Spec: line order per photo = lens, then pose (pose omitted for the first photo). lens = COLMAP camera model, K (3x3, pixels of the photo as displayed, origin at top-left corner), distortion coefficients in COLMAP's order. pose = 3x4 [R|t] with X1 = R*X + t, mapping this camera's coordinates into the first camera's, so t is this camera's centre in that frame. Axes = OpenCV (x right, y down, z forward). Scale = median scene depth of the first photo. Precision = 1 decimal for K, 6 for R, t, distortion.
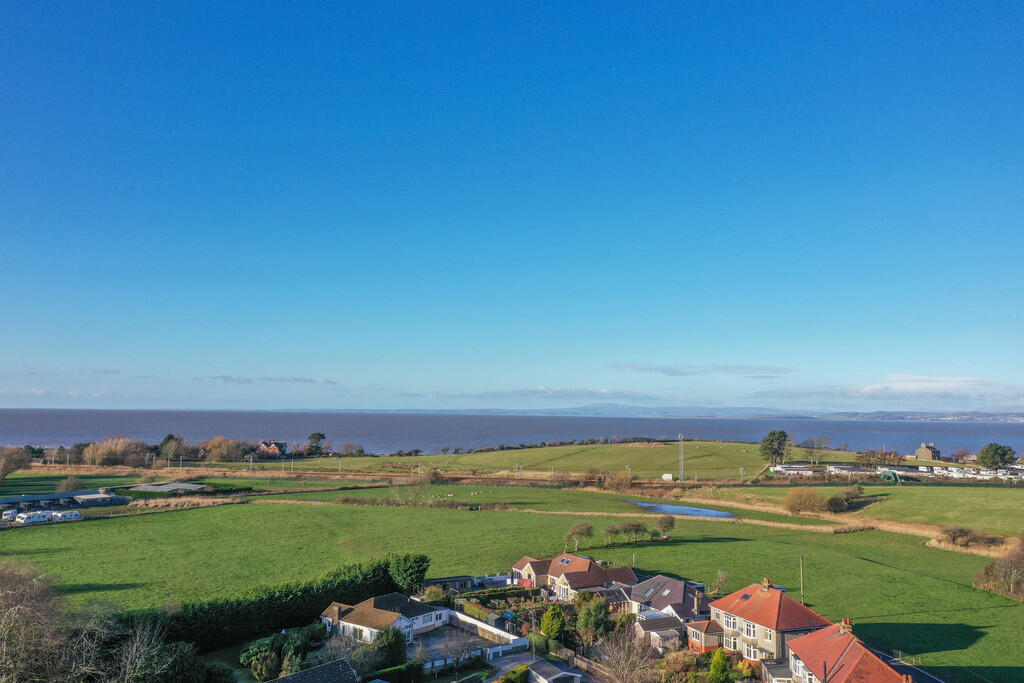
lens RADIAL K [[817.2, 0, 512.0], [0, 817.2, 341.5], [0, 0, 1]] dist [0.027909, 0.001845]
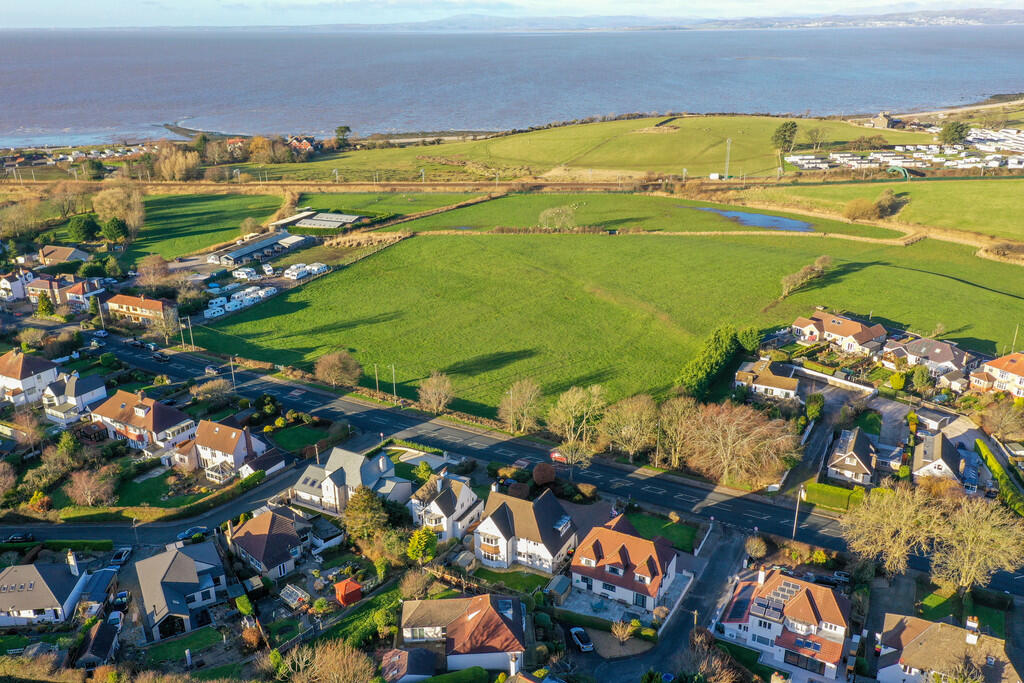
lens RADIAL K [[817.2, 0, 512.0], [0, 817.2, 341.5], [0, 0, 1]] dist [0.027909, 0.001845]
pose [[0.986567, -0.077930, 0.143570, -0.323510], [0.006869, 0.897887, 0.440172, -0.161265], [-0.163213, -0.433273, 0.886361, -0.115459]]
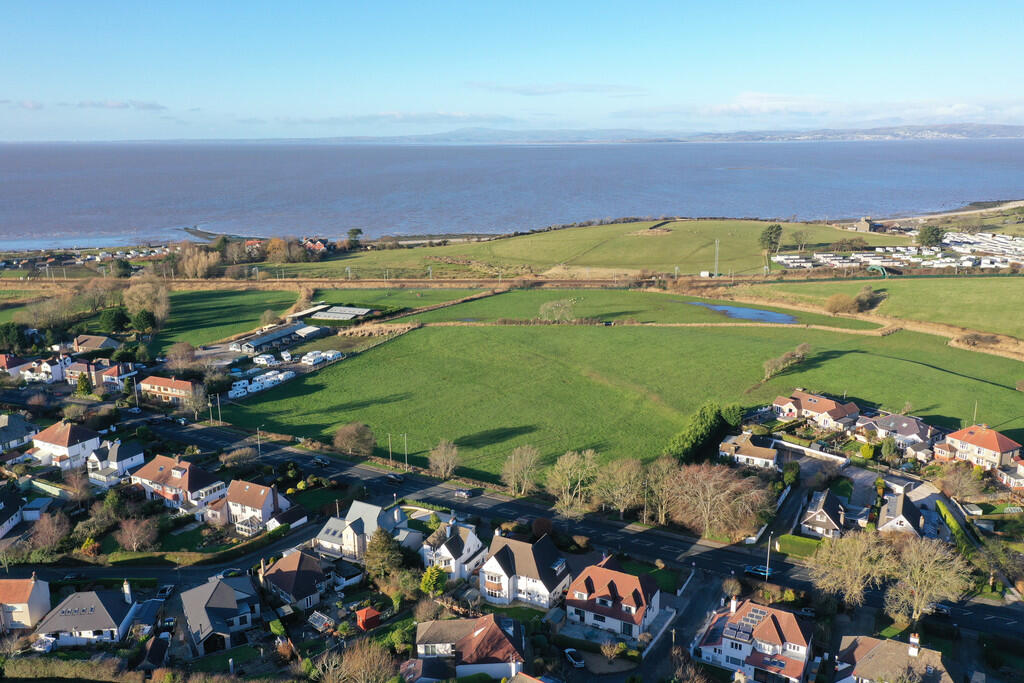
lens RADIAL K [[817.2, 0, 512.0], [0, 817.2, 341.5], [0, 0, 1]] dist [0.027909, 0.001845]
pose [[0.987060, -0.058552, 0.149278, -0.332893], [0.006813, 0.945421, 0.325779, -0.166436], [-0.160206, -0.320547, 0.933587, -0.175376]]
